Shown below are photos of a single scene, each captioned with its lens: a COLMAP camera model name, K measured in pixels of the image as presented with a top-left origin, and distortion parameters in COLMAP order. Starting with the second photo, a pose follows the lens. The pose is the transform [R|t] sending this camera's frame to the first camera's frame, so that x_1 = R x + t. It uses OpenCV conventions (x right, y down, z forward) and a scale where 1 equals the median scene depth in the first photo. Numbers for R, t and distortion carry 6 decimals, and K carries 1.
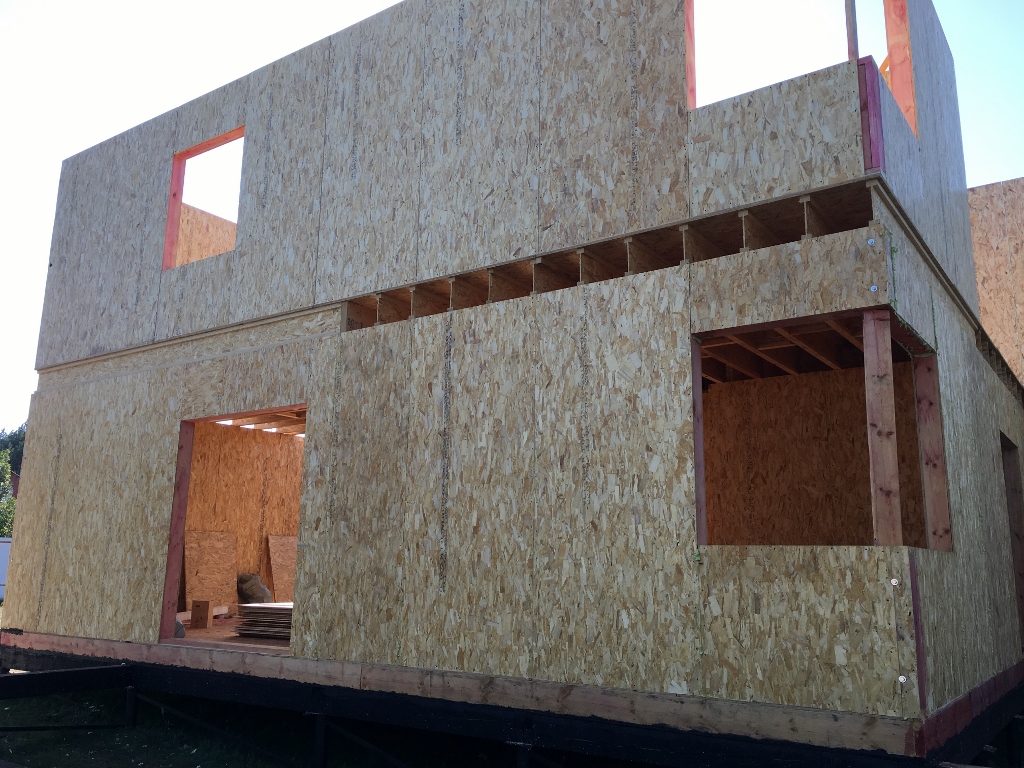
lens RADIAL K [[873.5, 0, 512.0], [0, 873.5, 384.0], [0, 0, 1]] dist [0.043536, -0.017113]
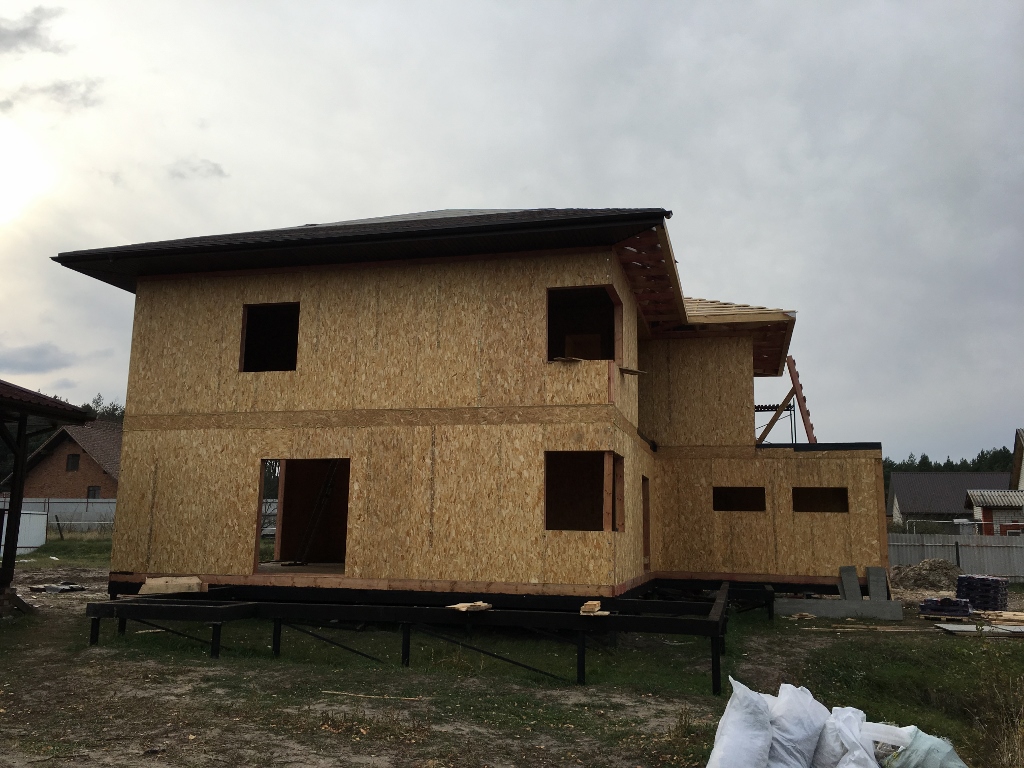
lens RADIAL K [[873.5, 0, 512.0], [0, 873.5, 384.0], [0, 0, 1]] dist [0.043536, -0.017113]
pose [[0.935637, 0.056856, 0.348353, -0.713104], [-0.074279, 0.996556, 0.036853, -0.303227], [-0.345058, -0.060356, 0.936639, -1.248570]]
